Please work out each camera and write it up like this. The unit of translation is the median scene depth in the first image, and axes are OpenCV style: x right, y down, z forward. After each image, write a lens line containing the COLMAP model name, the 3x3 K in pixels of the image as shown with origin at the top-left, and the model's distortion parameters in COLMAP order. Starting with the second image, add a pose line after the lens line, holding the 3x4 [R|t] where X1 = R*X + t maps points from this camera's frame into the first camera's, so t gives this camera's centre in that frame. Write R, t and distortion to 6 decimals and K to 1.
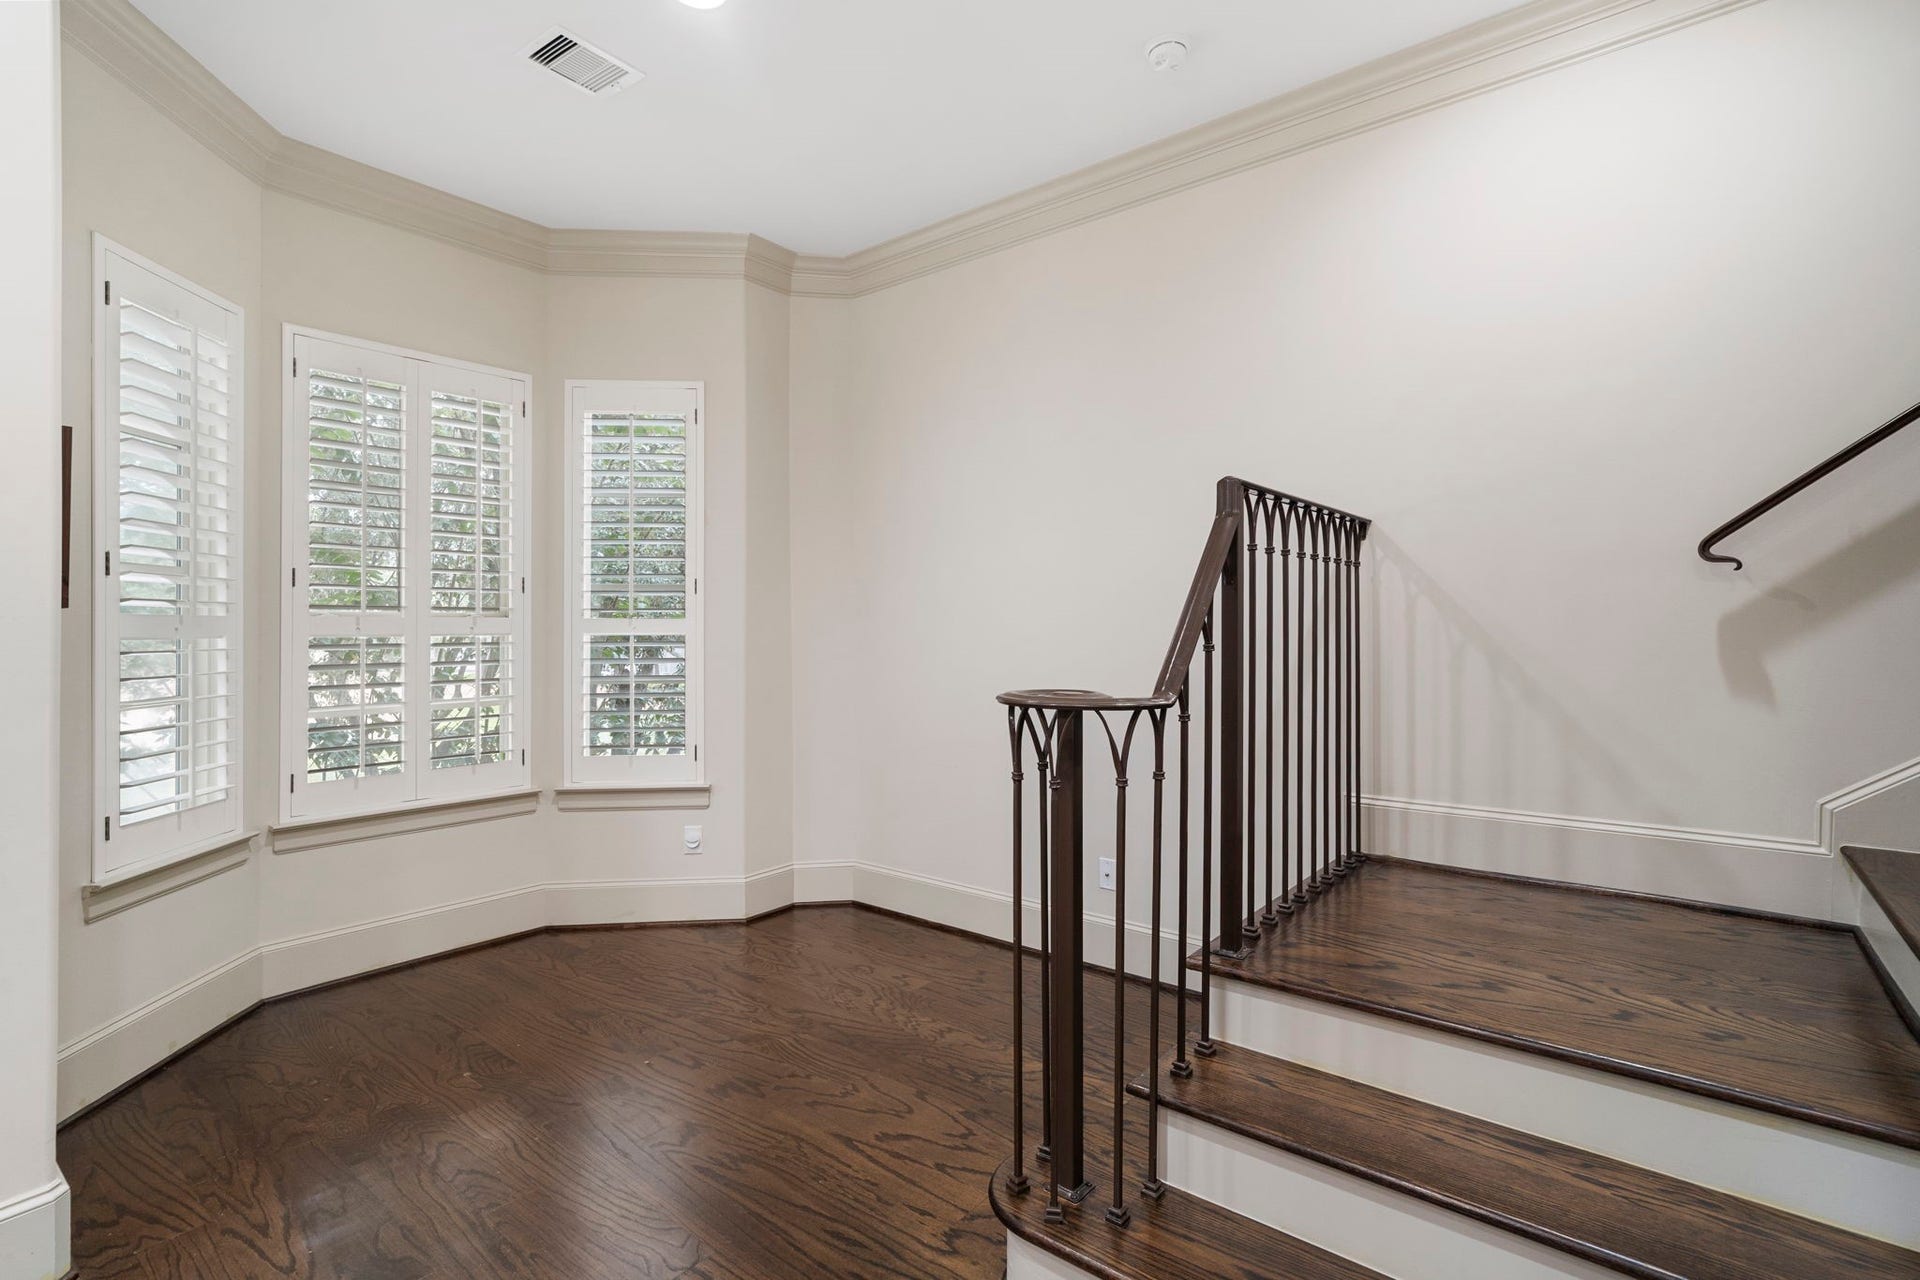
lens RADIAL K [[911.3, 0, 960.6], [0, 911.3, 624.5], [0, 0, 1]] dist [-0.013605, -0.000180]
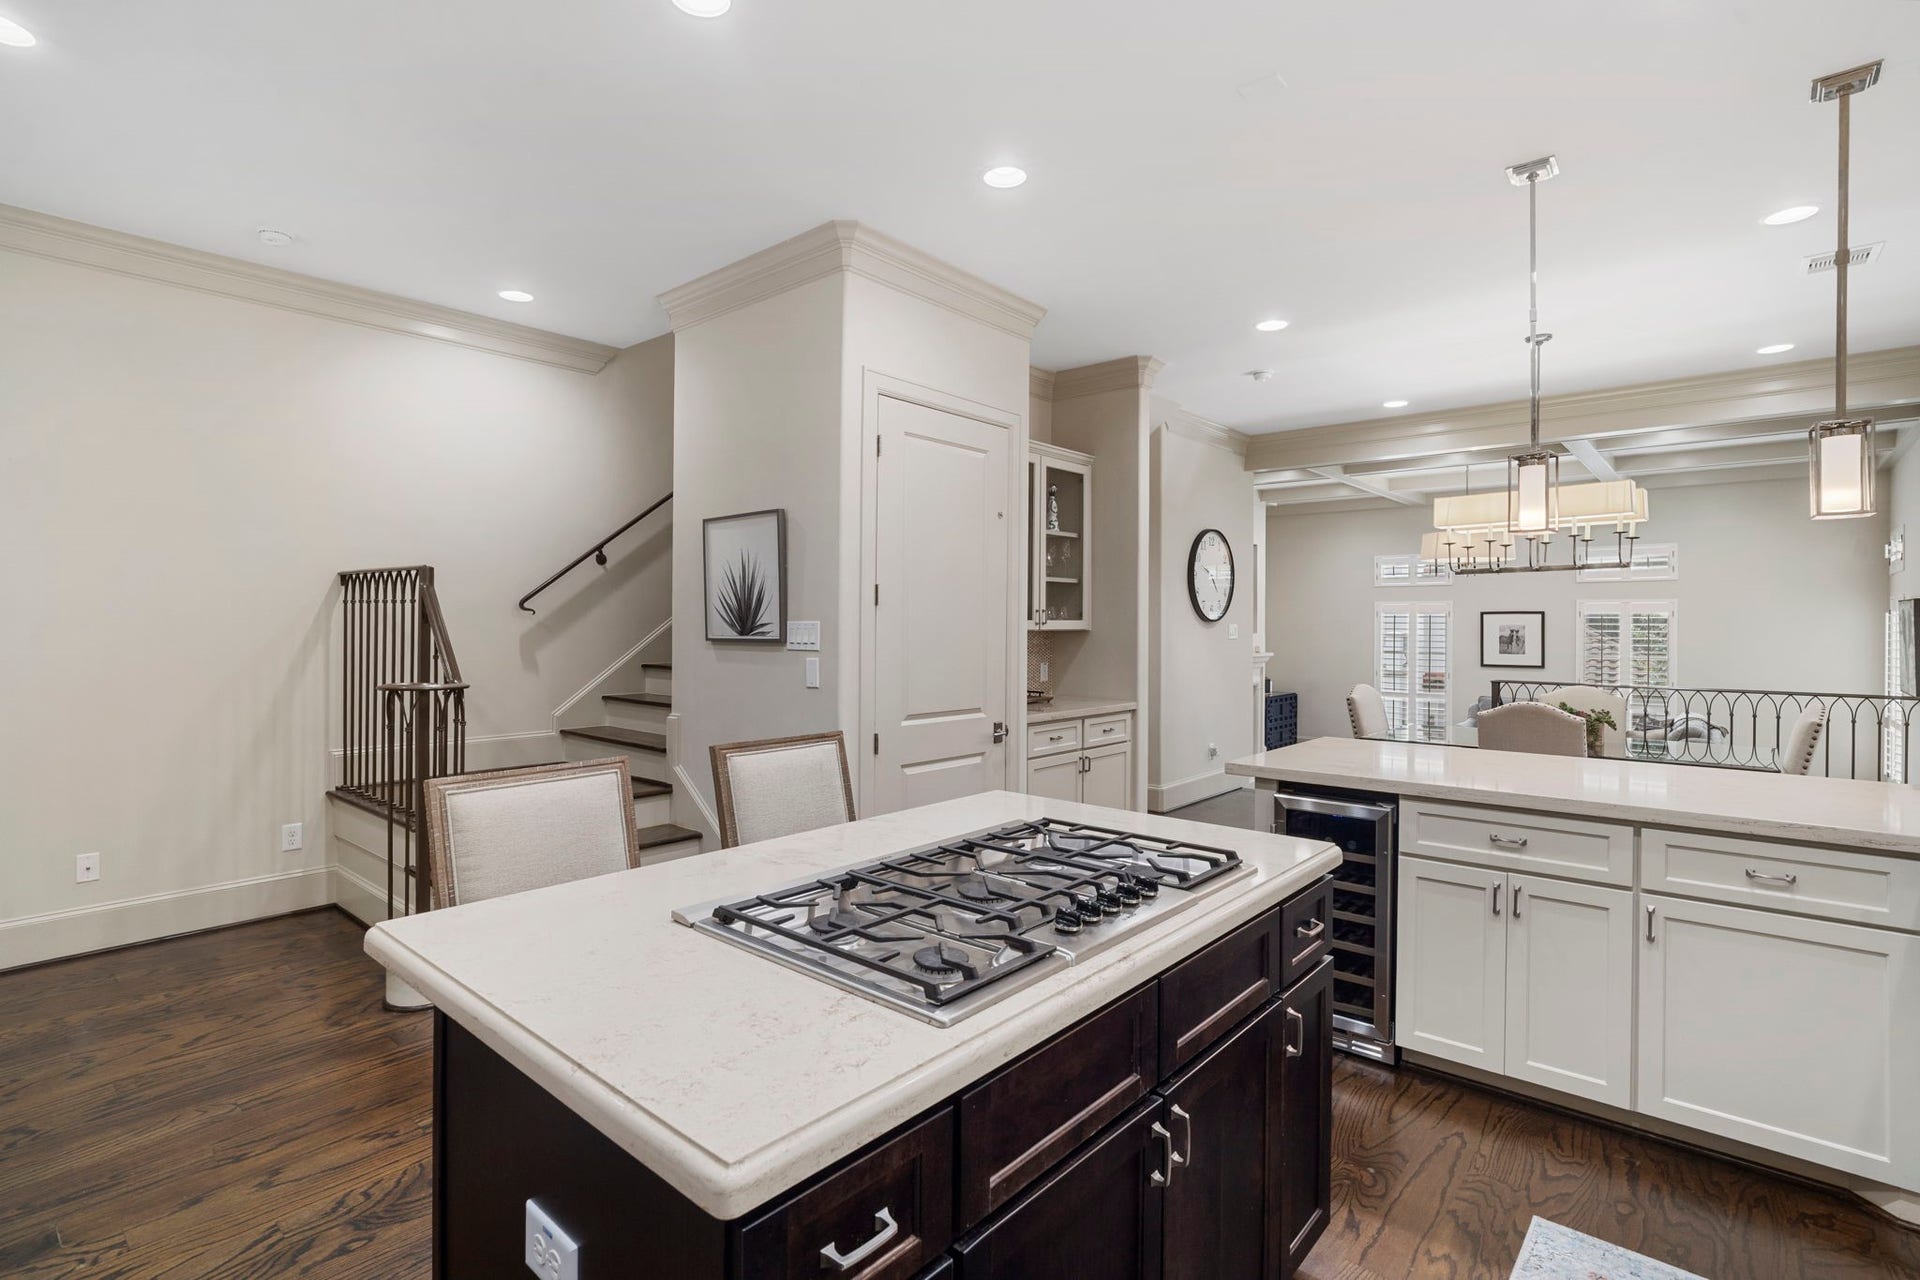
lens RADIAL K [[911.3, 0, 959.5], [0, 911.3, 633.8], [0, 0, 1]] dist [-0.013605, -0.000180]
pose [[0.038166, -0.010695, 0.999214, -1.347823], [-0.003940, 0.999933, 0.010853, -0.039853], [-0.999264, -0.004351, 0.038122, -0.149733]]
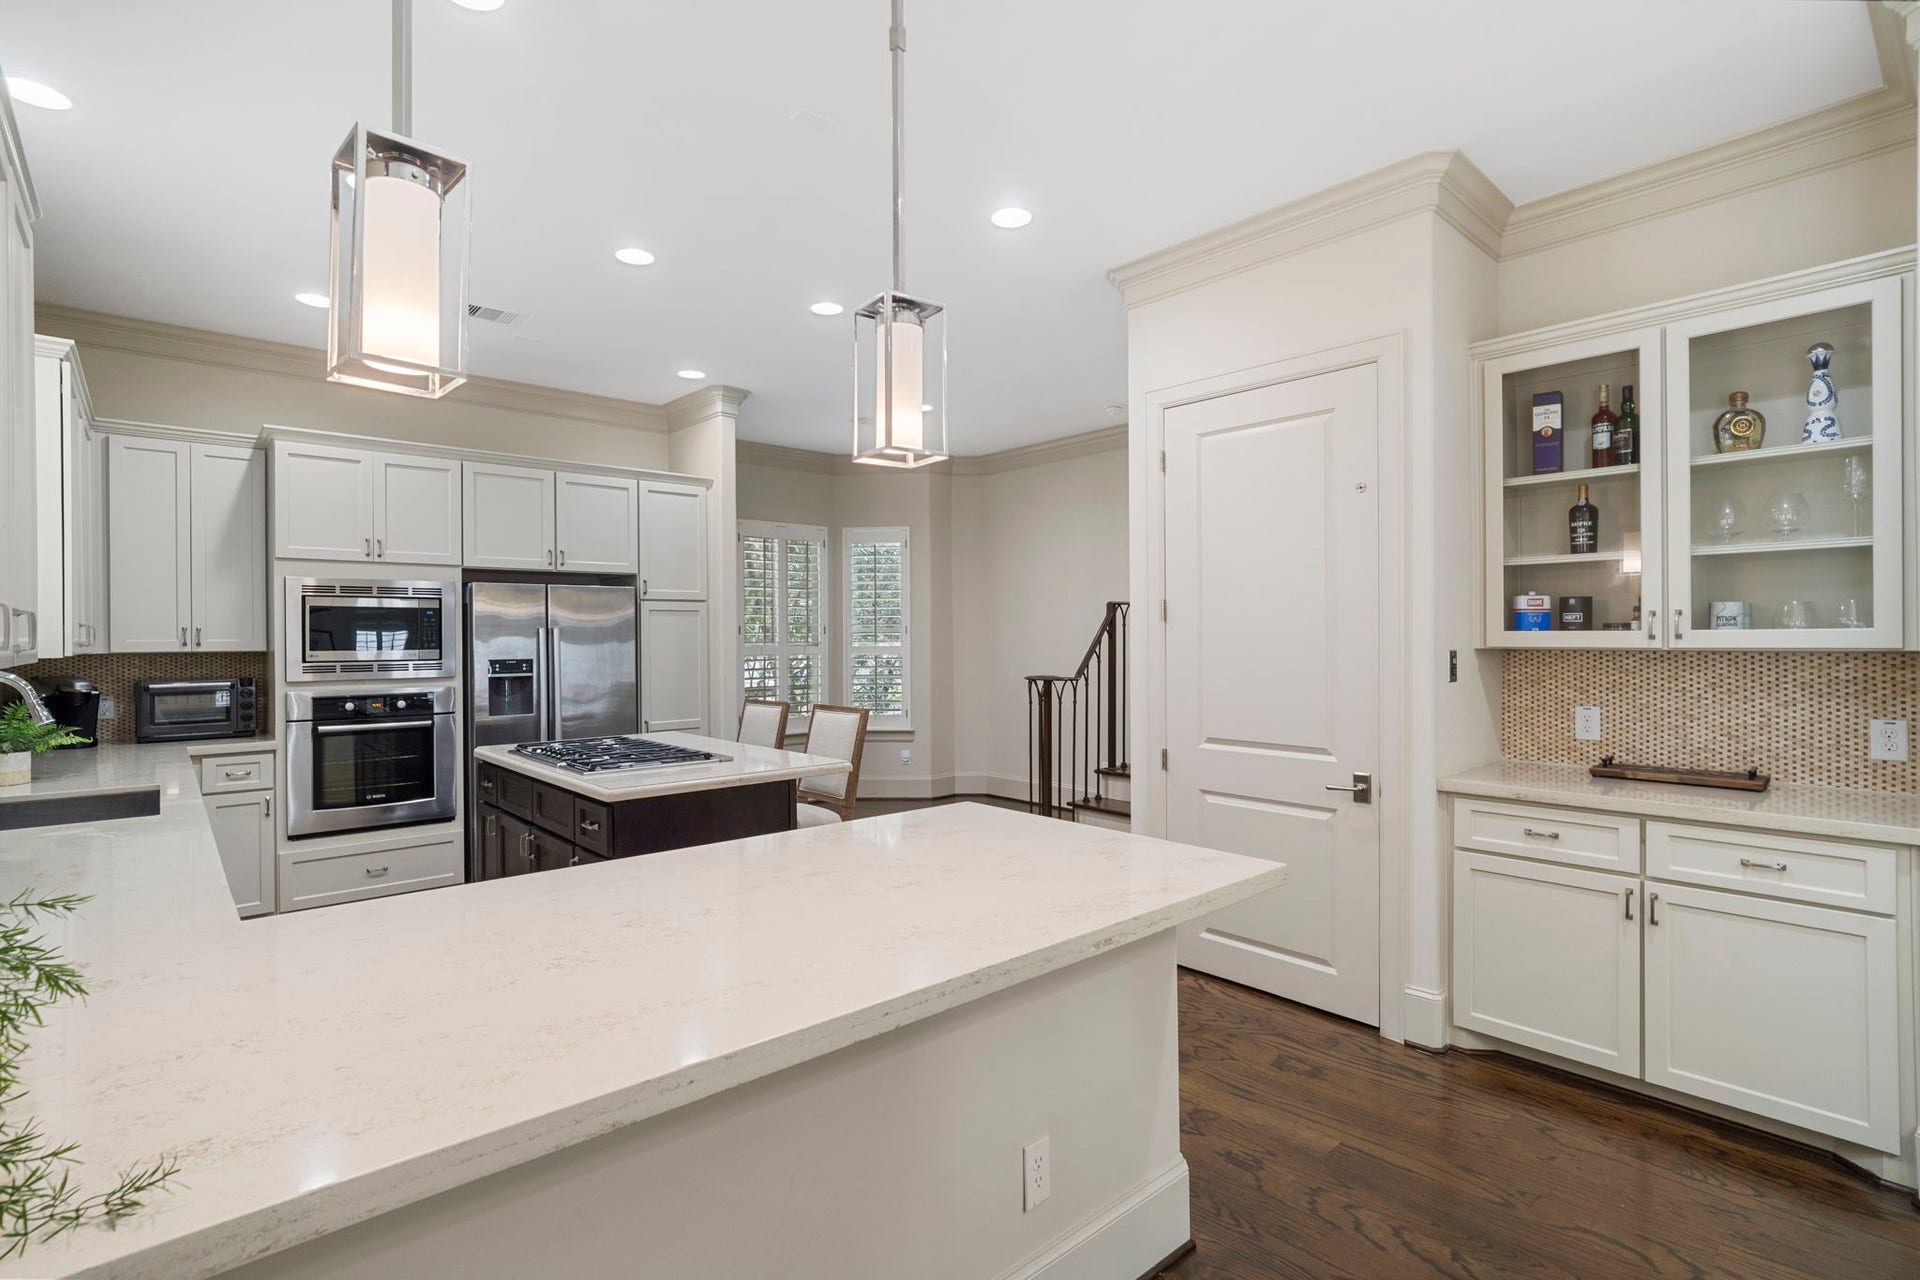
lens RADIAL K [[911.3, 0, 960.7], [0, 911.3, 638.6], [0, 0, 1]] dist [-0.013605, -0.000180]
pose [[0.986274, -0.006173, -0.165001, 0.278894], [0.006626, 0.999976, 0.002193, -0.046833], [0.164983, -0.003256, 0.986291, -1.702260]]
